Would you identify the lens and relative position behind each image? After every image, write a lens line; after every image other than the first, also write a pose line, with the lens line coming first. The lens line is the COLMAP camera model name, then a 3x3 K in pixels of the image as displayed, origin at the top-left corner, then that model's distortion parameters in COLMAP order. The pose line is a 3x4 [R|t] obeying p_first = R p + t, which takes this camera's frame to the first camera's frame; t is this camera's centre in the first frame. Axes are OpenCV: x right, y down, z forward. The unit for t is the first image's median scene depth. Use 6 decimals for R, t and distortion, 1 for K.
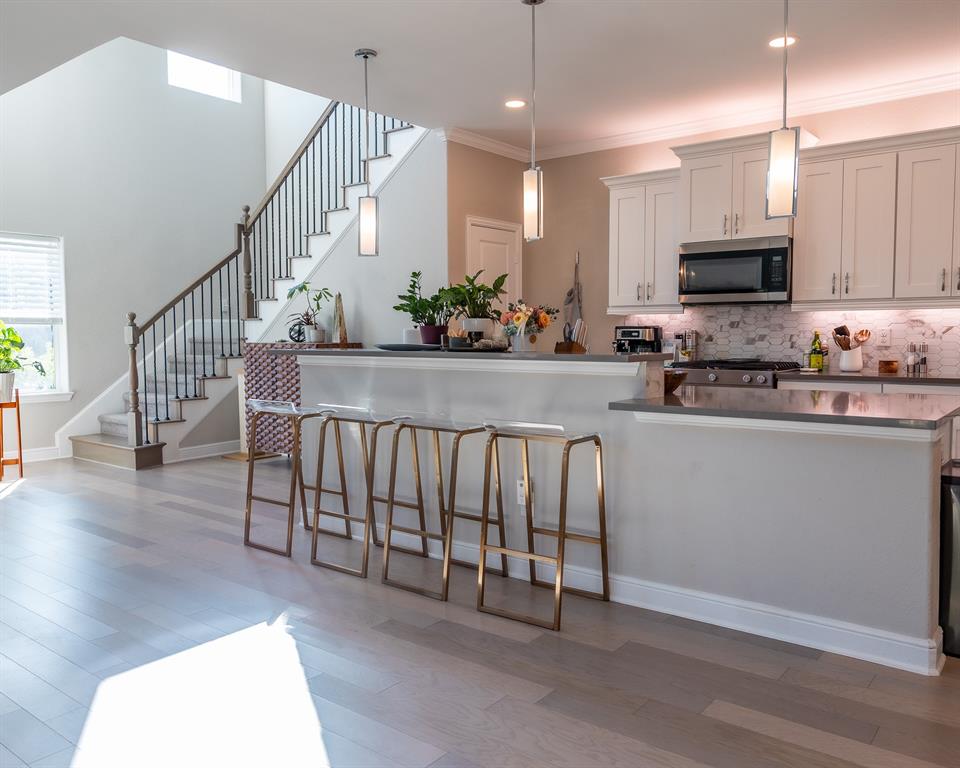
lens RADIAL K [[777.1, 0, 480.0], [0, 777.1, 384.0], [0, 0, 1]] dist [0.003576, -0.001287]
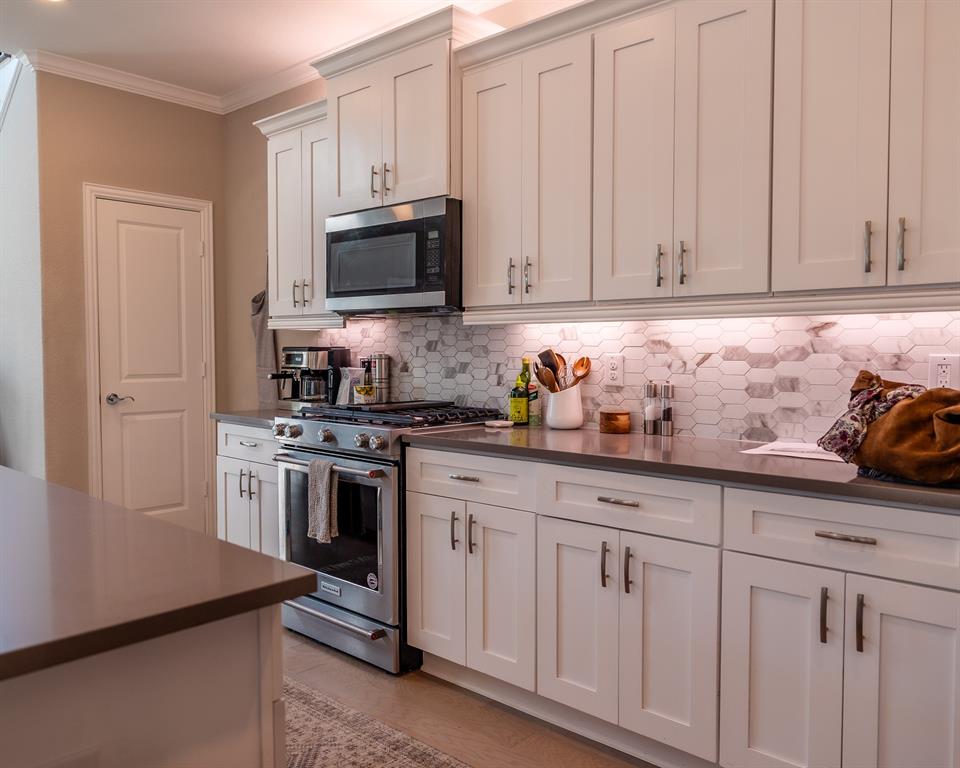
lens RADIAL K [[777.1, 0, 480.0], [0, 777.1, 384.0], [0, 0, 1]] dist [0.003576, -0.001287]
pose [[0.997815, 0.009253, -0.065418, 0.443642], [-0.010528, 0.999761, -0.019169, -0.036825], [0.065225, 0.019816, 0.997674, 0.407301]]
